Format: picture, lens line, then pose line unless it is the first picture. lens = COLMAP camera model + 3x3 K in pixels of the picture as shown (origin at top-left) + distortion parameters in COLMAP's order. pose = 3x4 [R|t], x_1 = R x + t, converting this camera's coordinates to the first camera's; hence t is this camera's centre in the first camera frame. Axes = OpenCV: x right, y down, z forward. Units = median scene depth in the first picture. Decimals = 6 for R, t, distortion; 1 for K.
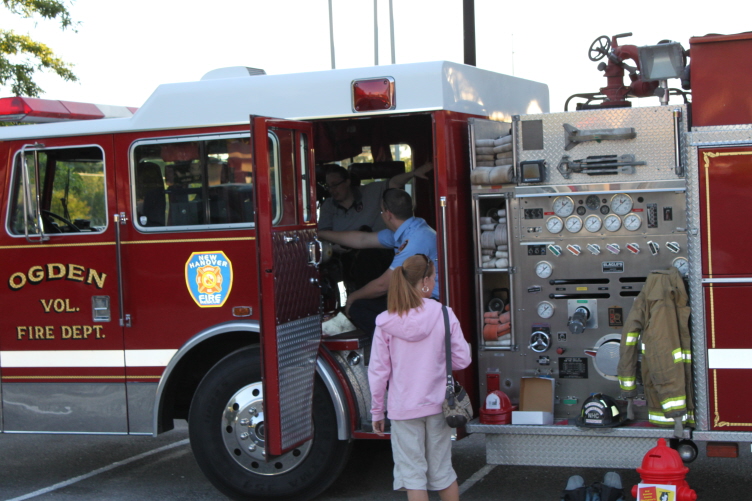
lens RADIAL K [[1491.5, 0, 375.8], [0, 1491.5, 249.6], [0, 0, 1]] dist [0.051599, 0.000000]
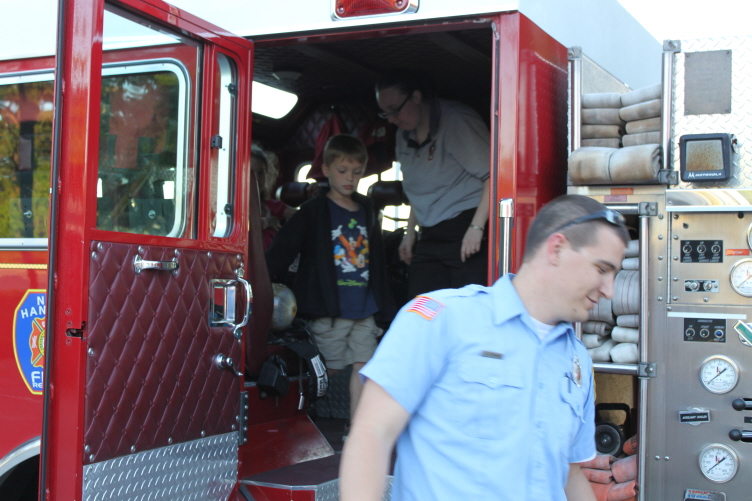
lens RADIAL K [[1169.0, 0, 362.4], [0, 1169.0, 228.6], [0, 0, 1]] dist [0.008939, 0.000000]
pose [[0.993404, 0.063422, -0.095531, 0.035482], [-0.071090, 0.994327, -0.079125, 0.005181], [0.089971, 0.085394, 0.992277, 0.629289]]
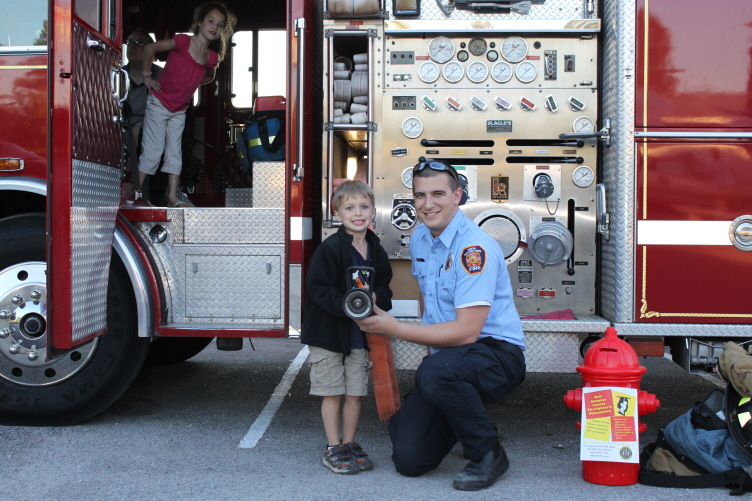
lens RADIAL K [[1006.0, 0, 379.7], [0, 1006.0, 234.4], [0, 0, 1]] dist [-0.032286, 0.000000]
pose [[0.953984, 0.044167, 0.296588, -0.062297], [-0.037162, 0.998882, -0.029218, 0.087259], [-0.297546, 0.016852, 0.954559, 0.487296]]
